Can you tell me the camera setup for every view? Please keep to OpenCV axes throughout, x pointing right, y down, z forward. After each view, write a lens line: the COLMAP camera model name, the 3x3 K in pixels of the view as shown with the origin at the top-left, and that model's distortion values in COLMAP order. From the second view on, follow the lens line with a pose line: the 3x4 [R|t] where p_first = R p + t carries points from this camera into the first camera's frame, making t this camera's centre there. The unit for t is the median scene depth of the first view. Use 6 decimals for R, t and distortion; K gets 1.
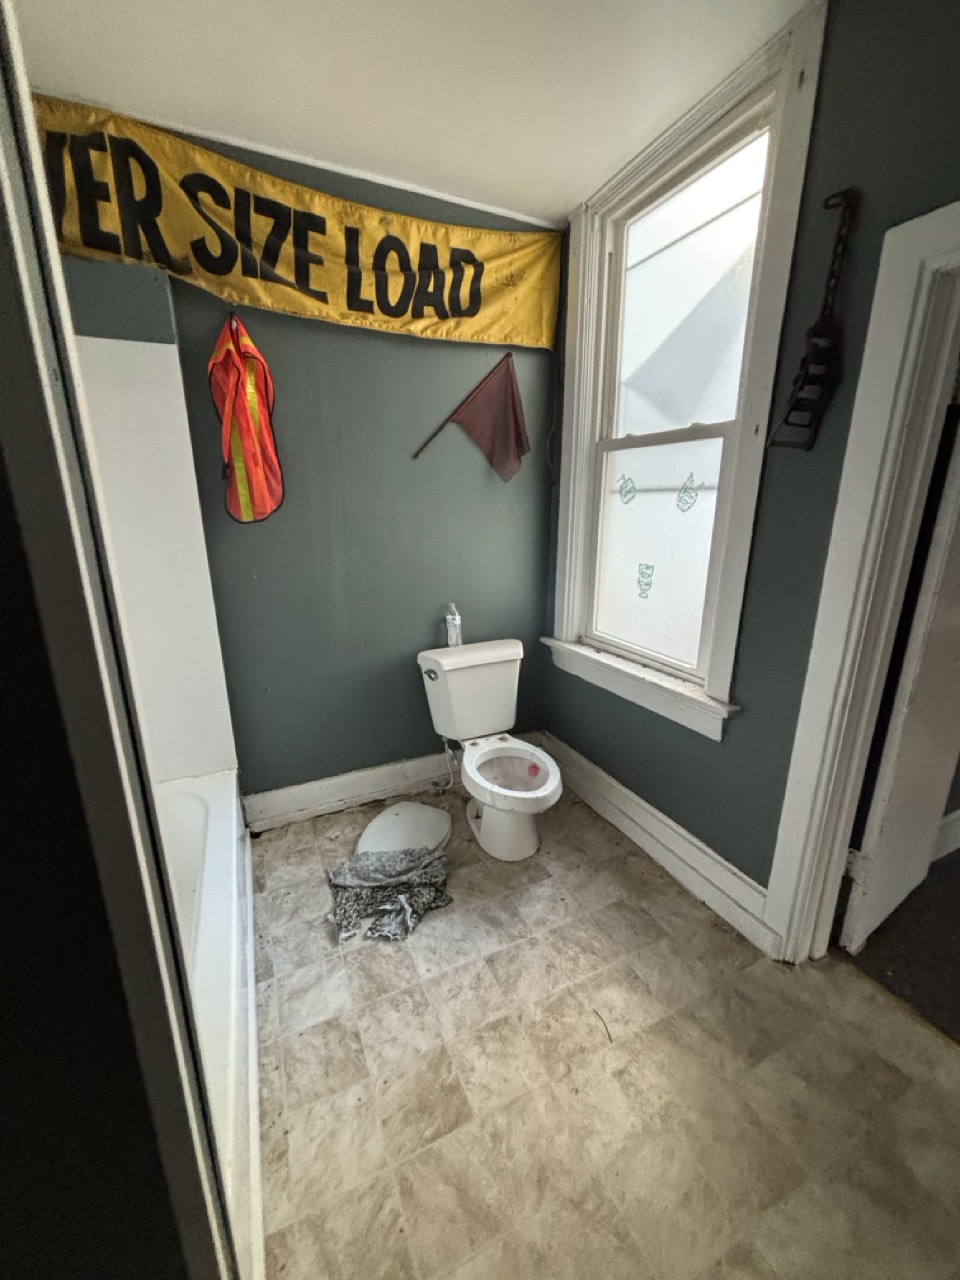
lens RADIAL K [[516.6, 0, 478.0], [0, 516.6, 642.2], [0, 0, 1]] dist [0.000726, 0.000925]
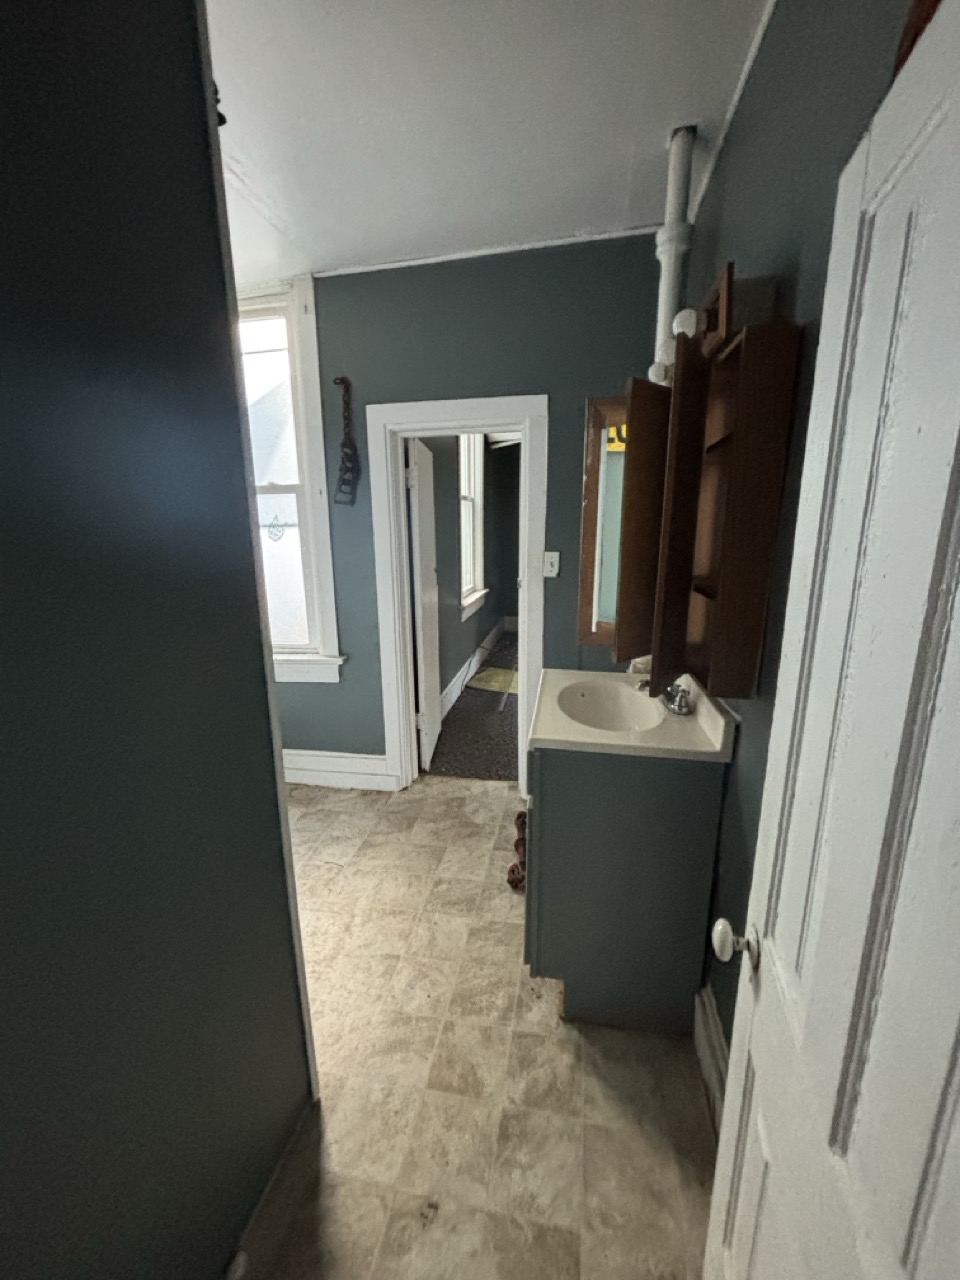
lens RADIAL K [[516.6, 0, 480.5], [0, 516.6, 642.8], [0, 0, 1]] dist [0.000726, 0.000925]
pose [[0.593956, -0.182404, 0.783546, -0.545533], [0.224331, 0.972878, 0.056427, 0.089819], [-0.772587, 0.142259, 0.618766, -0.371594]]
